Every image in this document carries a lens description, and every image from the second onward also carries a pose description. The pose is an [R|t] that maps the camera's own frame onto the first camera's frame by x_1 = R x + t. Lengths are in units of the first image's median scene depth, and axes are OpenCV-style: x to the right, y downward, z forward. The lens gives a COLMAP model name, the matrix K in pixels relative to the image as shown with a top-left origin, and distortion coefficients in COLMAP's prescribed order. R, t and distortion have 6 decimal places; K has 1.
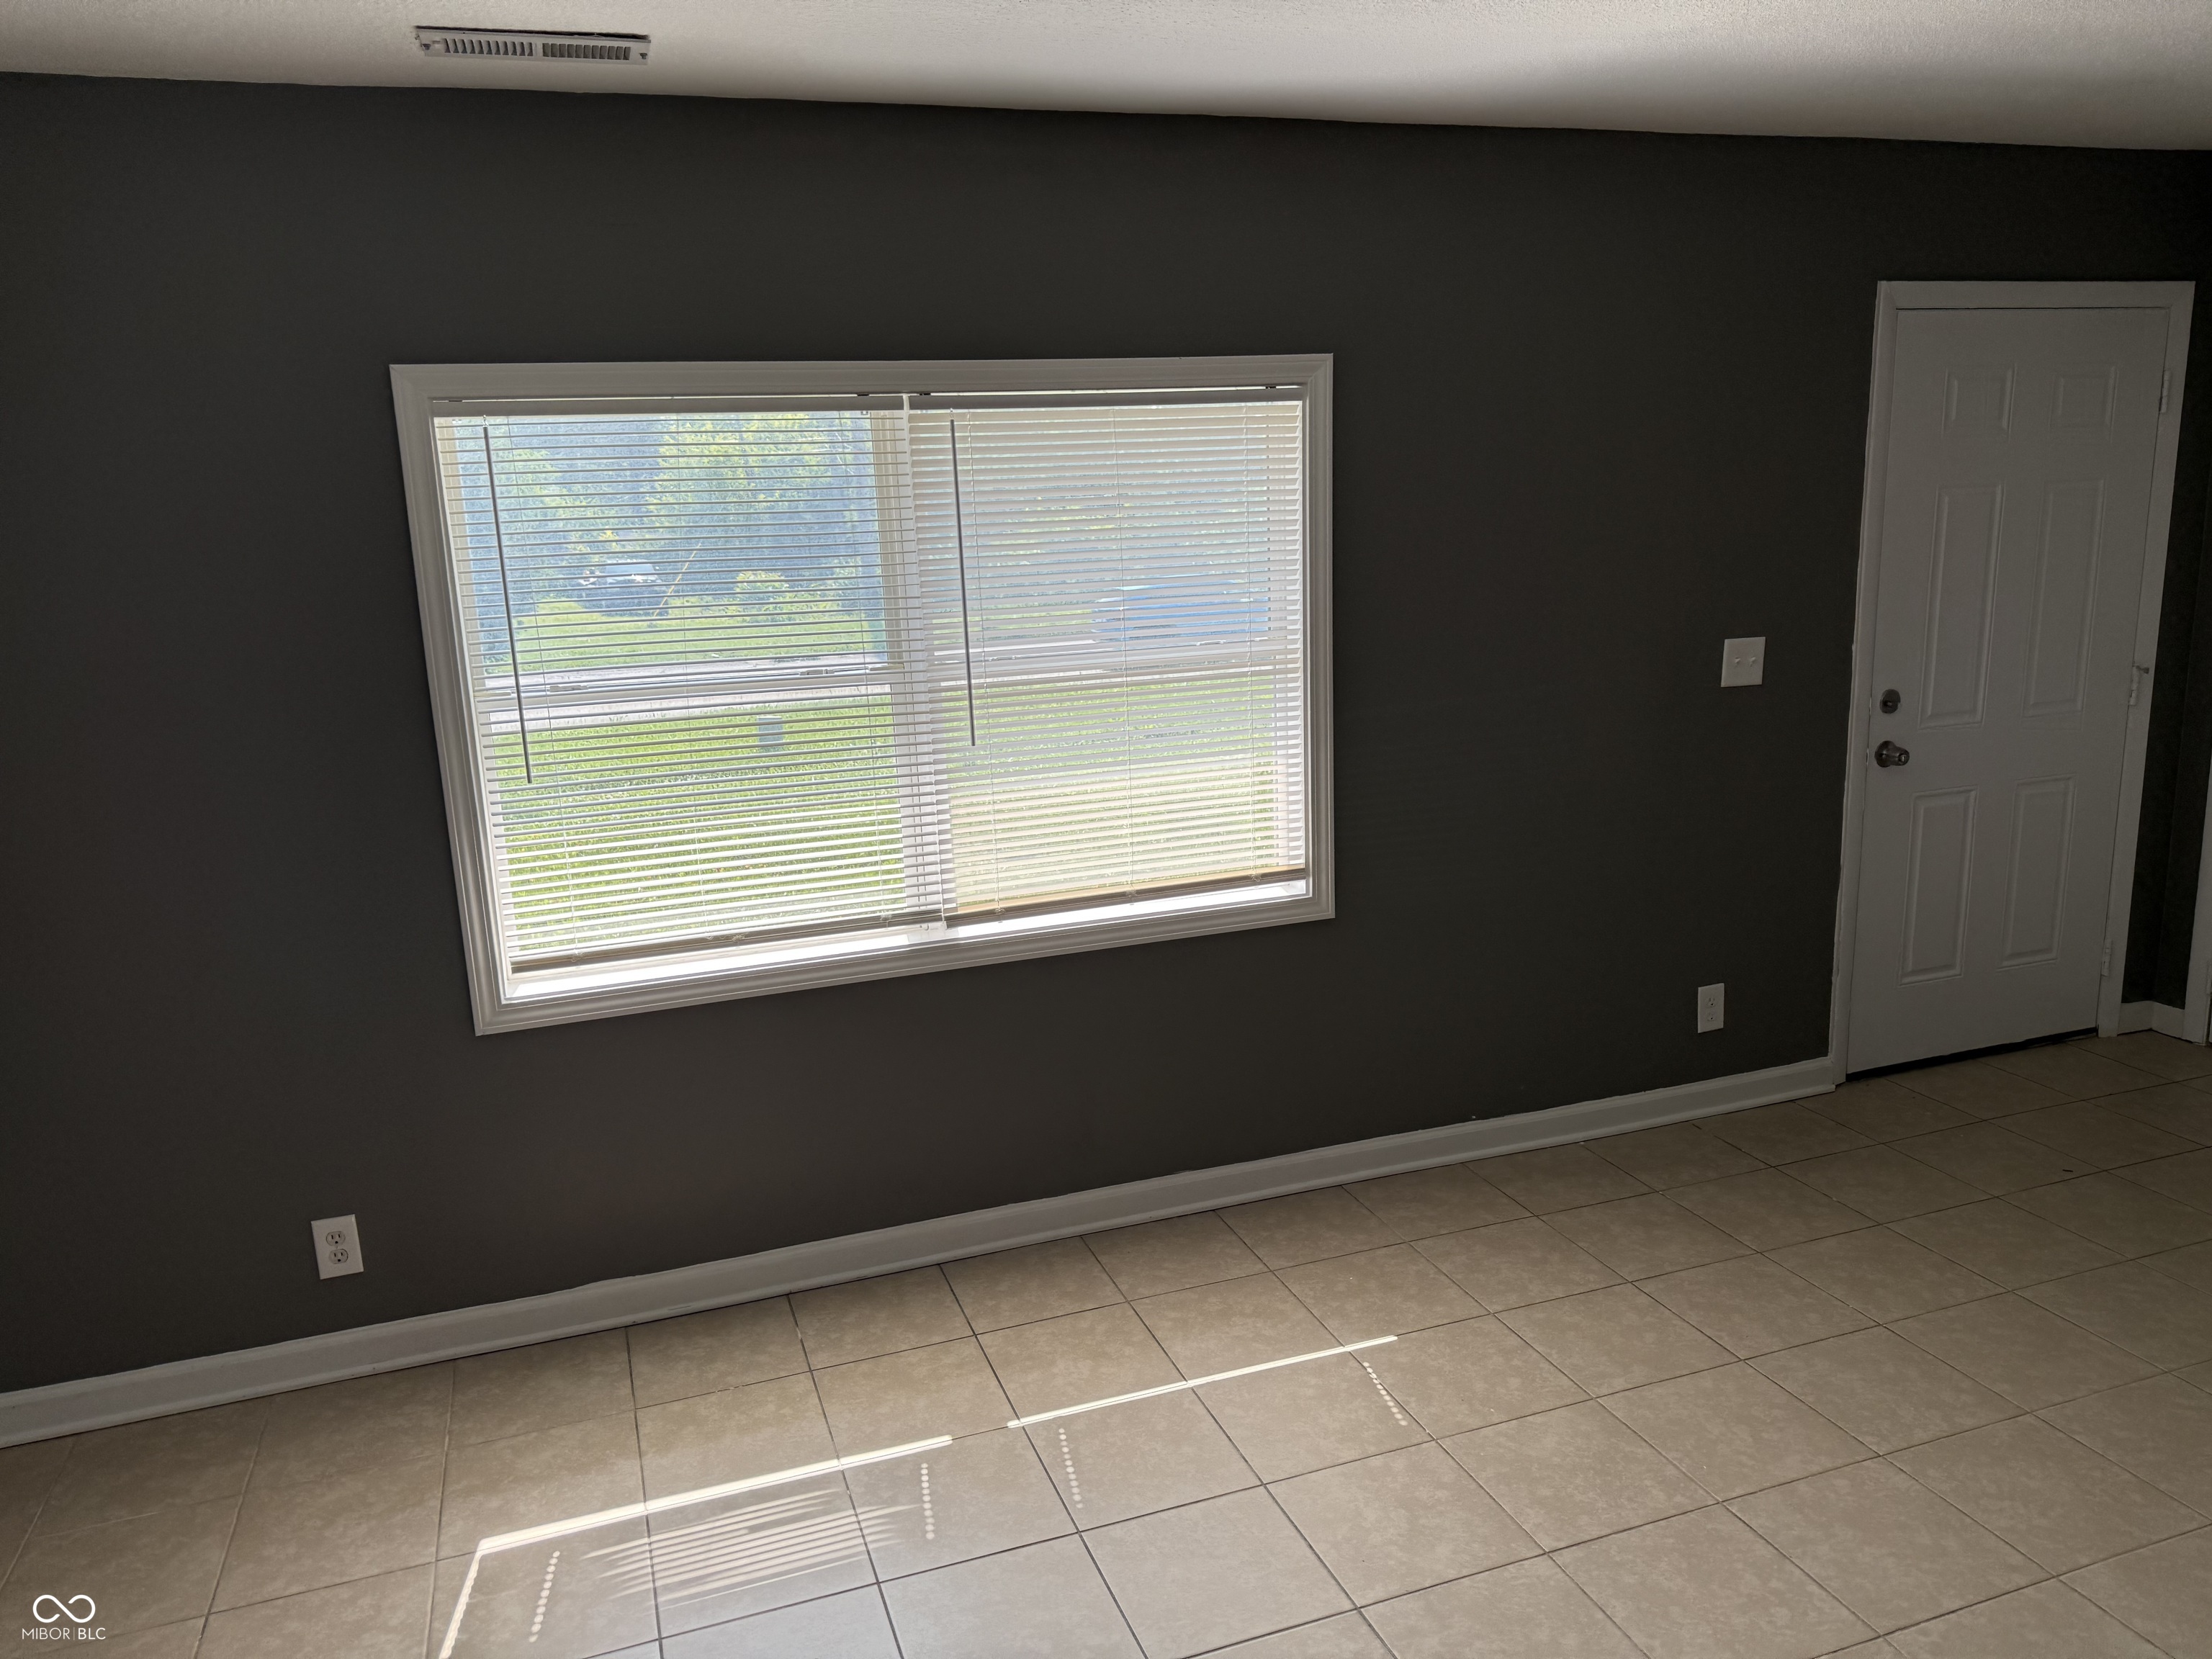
lens RADIAL K [[1596.3, 0, 1095.3], [0, 1596.3, 836.1], [0, 0, 1]] dist [0.067947, -0.094003]
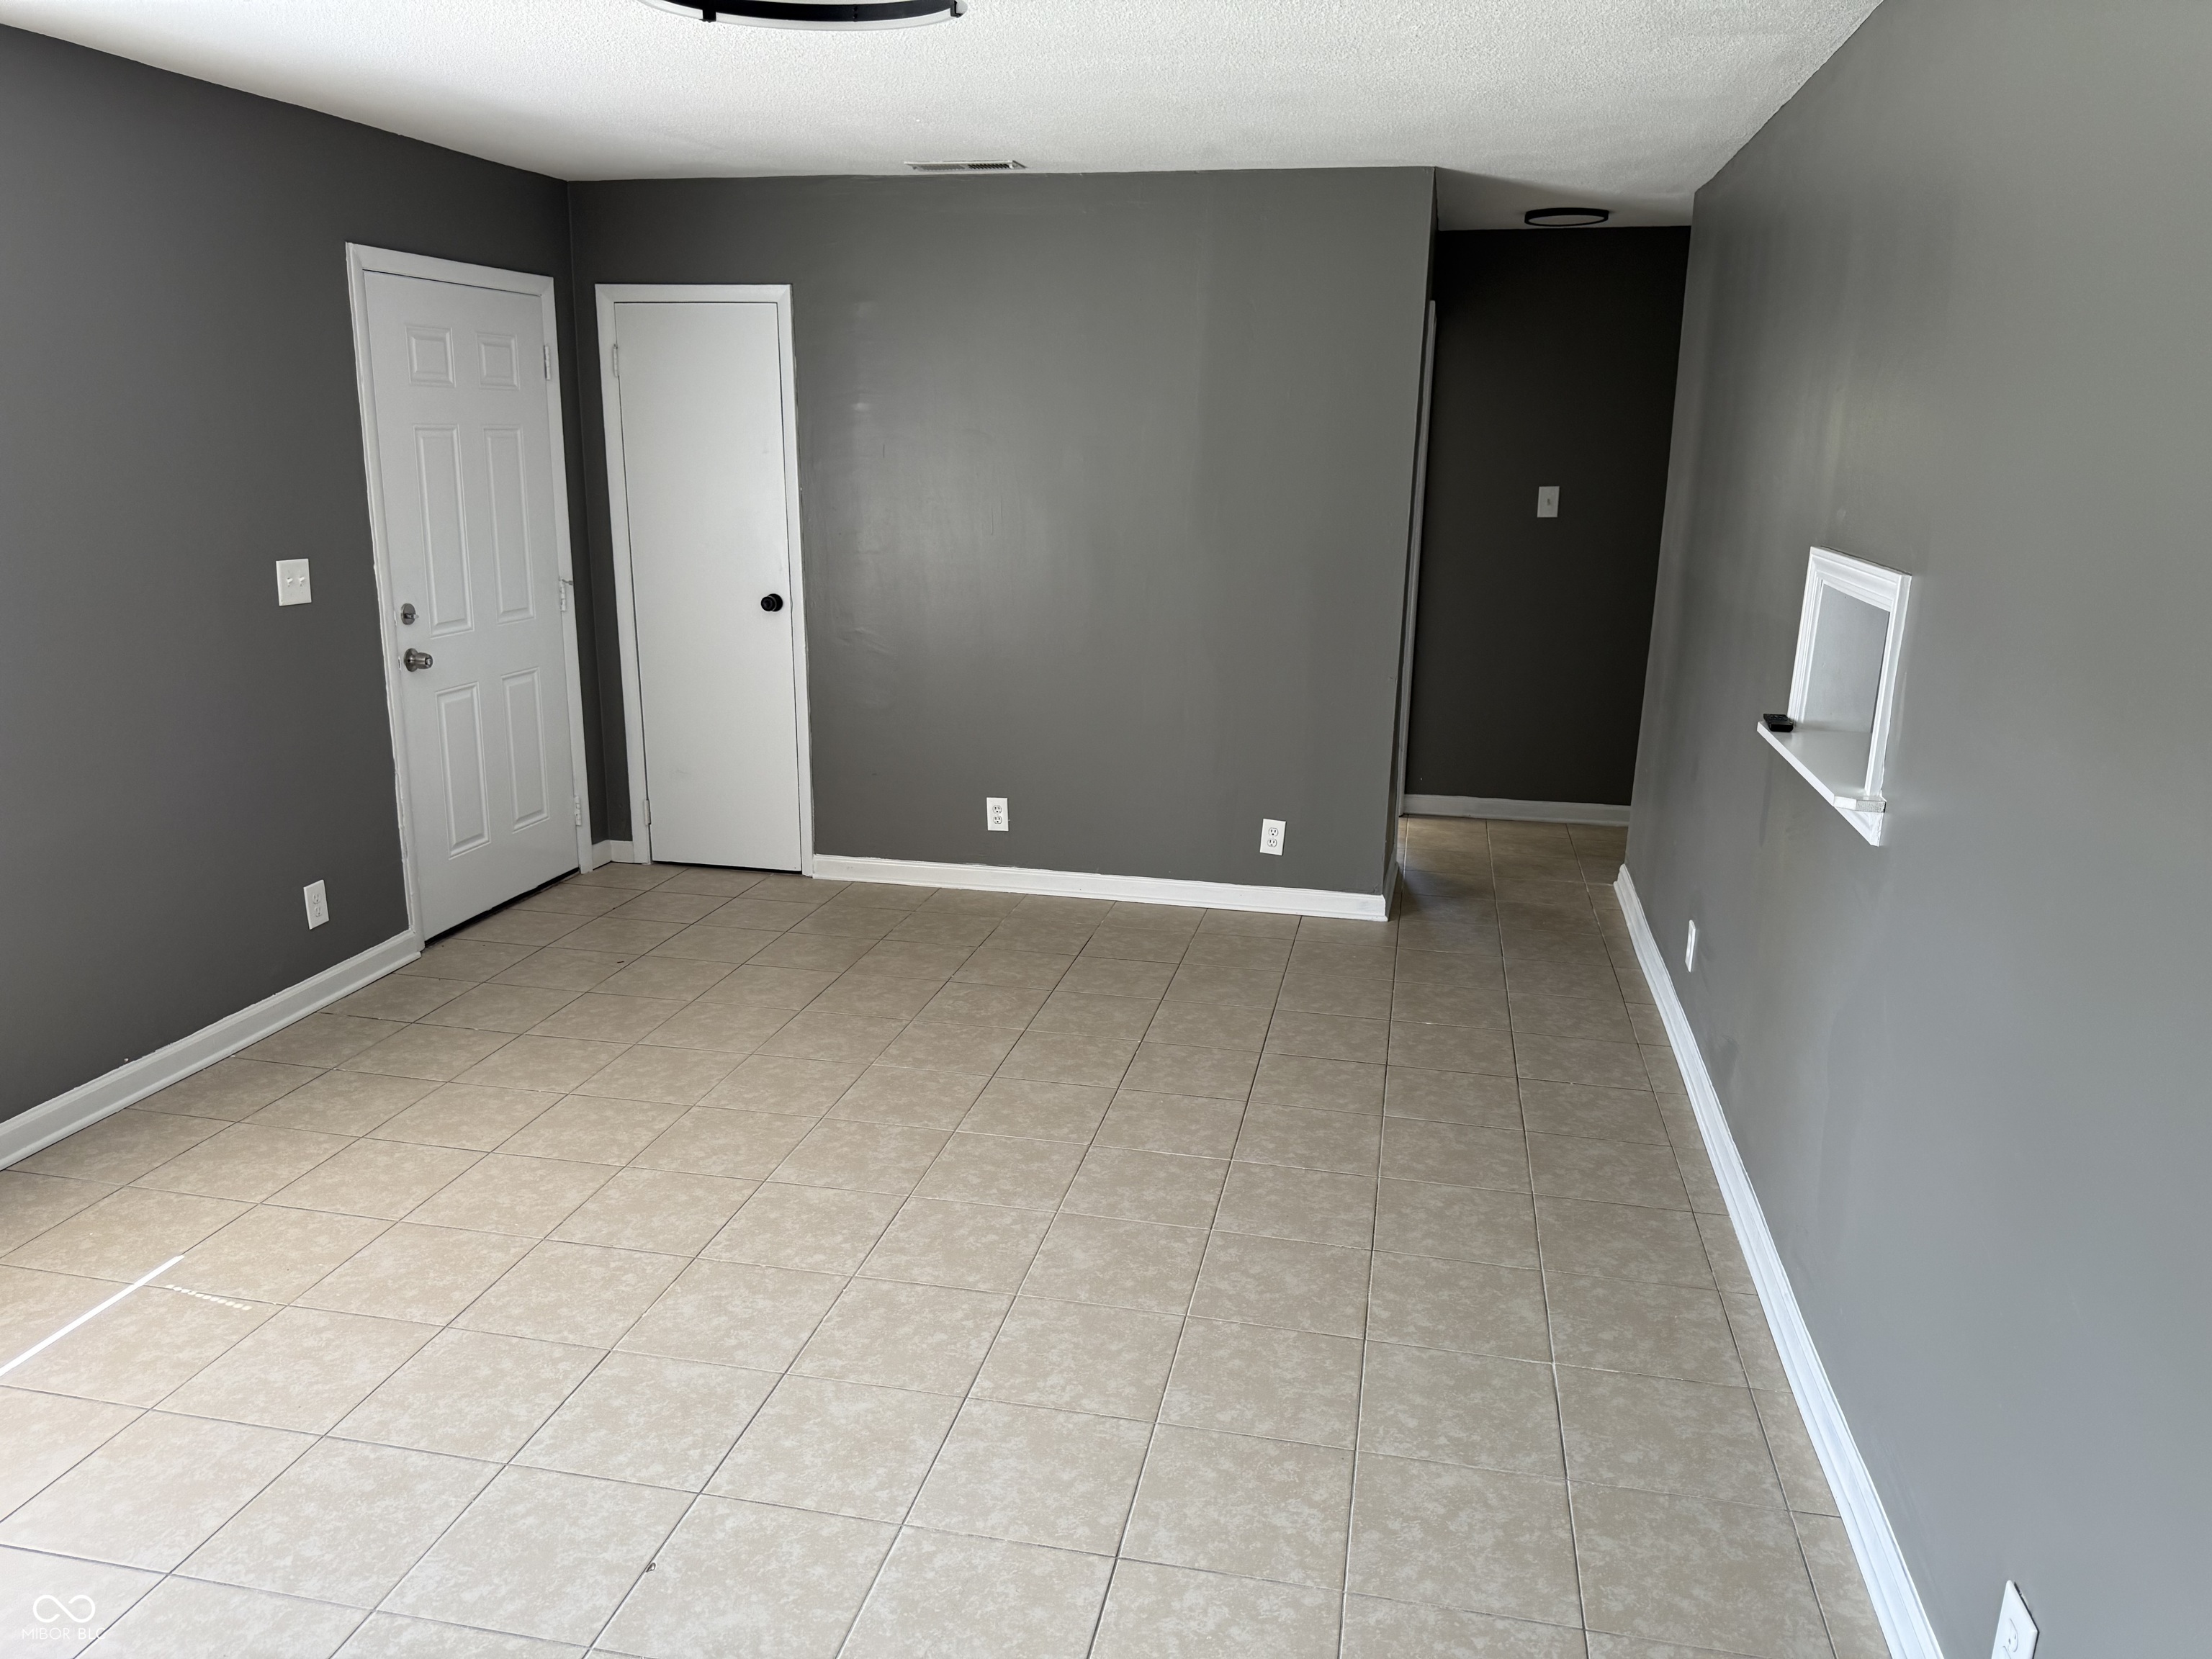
lens RADIAL K [[1596.3, 0, 1151.3], [0, 1596.3, 876.1], [0, 0, 1]] dist [0.067947, -0.094003]
pose [[0.483200, -0.183623, 0.856038, -0.323229], [0.146465, 0.980934, 0.127740, 0.036799], [-0.863172, 0.063656, 0.500881, -0.040886]]
